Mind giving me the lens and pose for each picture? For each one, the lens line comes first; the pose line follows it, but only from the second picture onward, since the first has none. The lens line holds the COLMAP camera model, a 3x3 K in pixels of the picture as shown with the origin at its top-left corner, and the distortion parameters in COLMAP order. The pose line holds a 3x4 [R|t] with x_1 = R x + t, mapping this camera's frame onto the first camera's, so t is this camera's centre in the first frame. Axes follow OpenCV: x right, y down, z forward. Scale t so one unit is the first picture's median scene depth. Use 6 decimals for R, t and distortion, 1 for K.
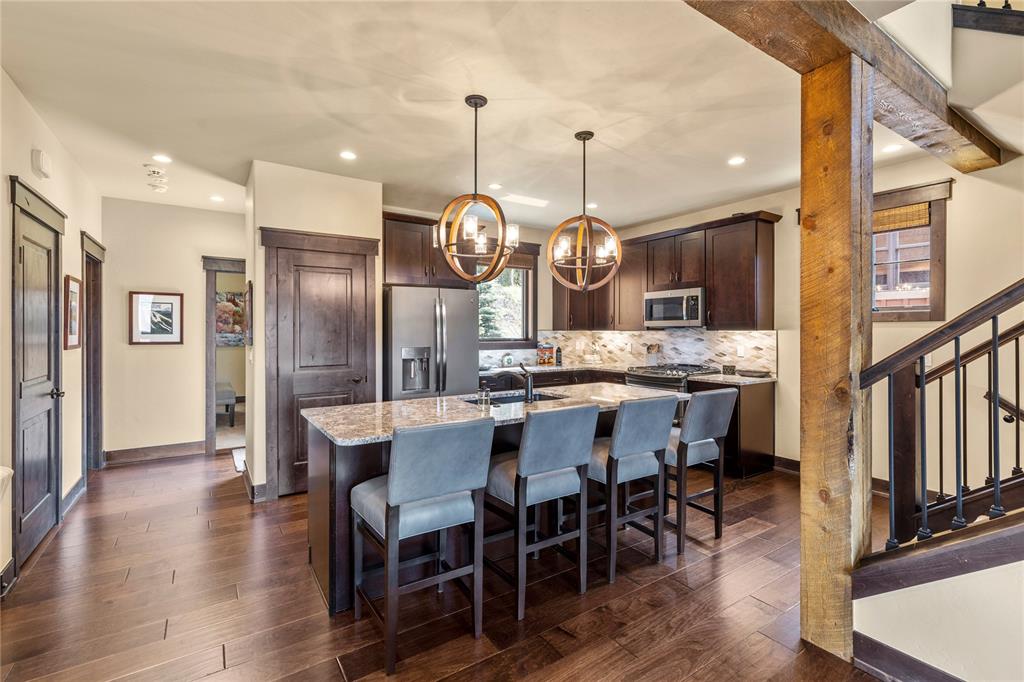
lens RADIAL K [[460.0, 0, 509.1], [0, 460.0, 333.0], [0, 0, 1]] dist [0.010234, -0.001861]
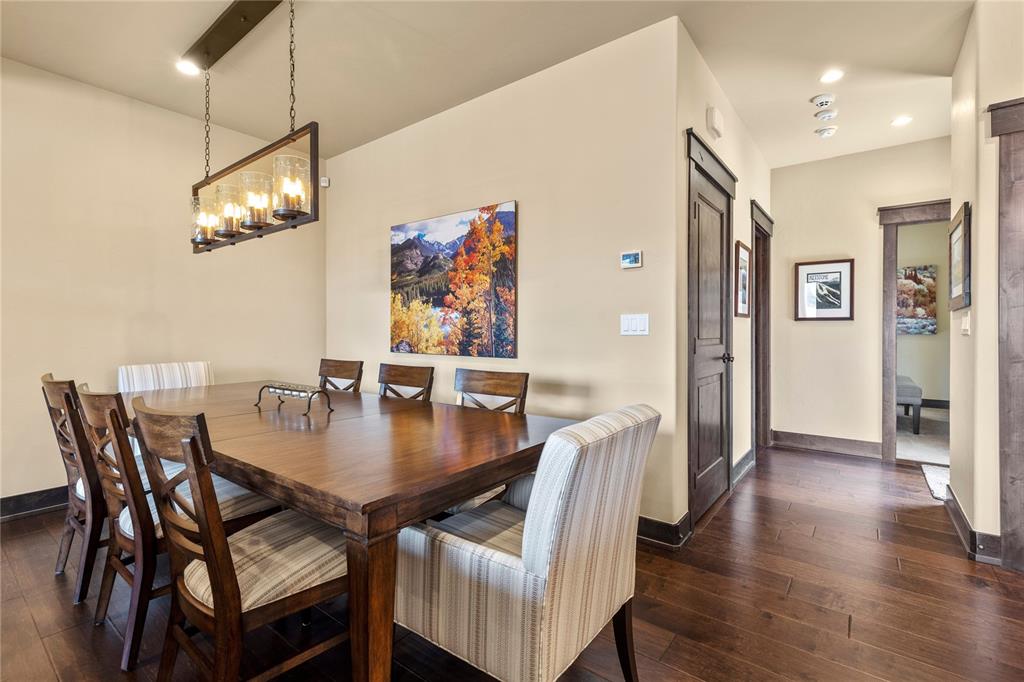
lens RADIAL K [[460.0, 0, 517.7], [0, 460.0, 330.9], [0, 0, 1]] dist [0.010234, -0.001861]
pose [[0.331096, -0.002751, -0.943593, -0.155875], [-0.004766, 0.999978, -0.004587, 0.062833], [0.943585, 0.006016, 0.331076, 0.200252]]
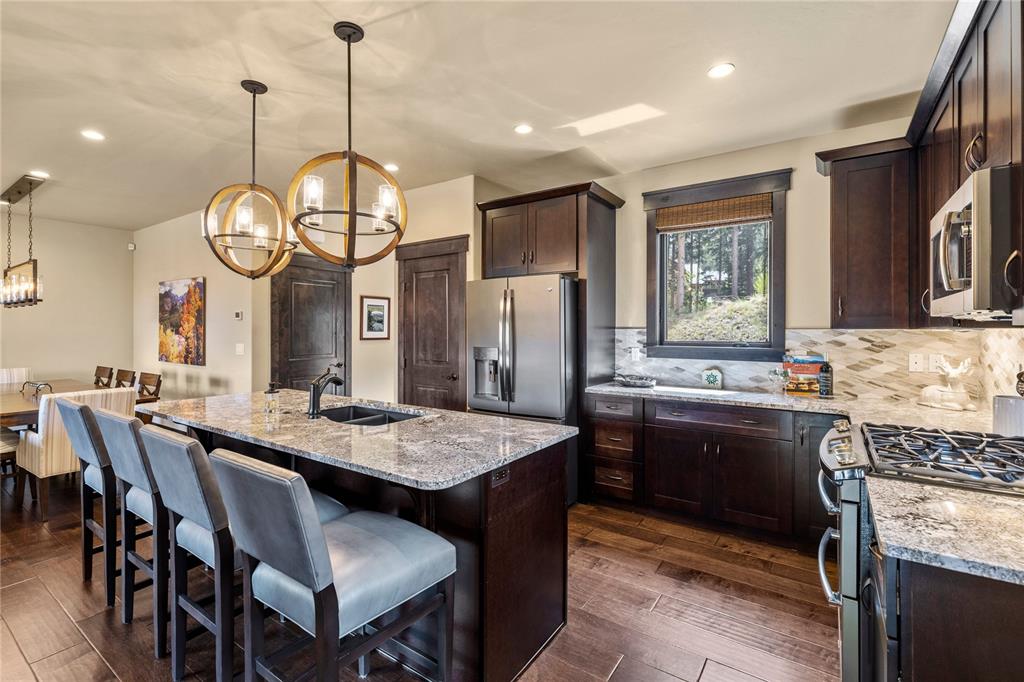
lens RADIAL K [[460.0, 0, 510.7], [0, 460.0, 330.2], [0, 0, 1]] dist [0.010234, -0.001861]
pose [[0.372803, -0.002049, -0.927908, 0.674575], [-0.008651, 0.999946, -0.005684, 0.003425], [0.927870, 0.010147, 0.372765, 0.754193]]
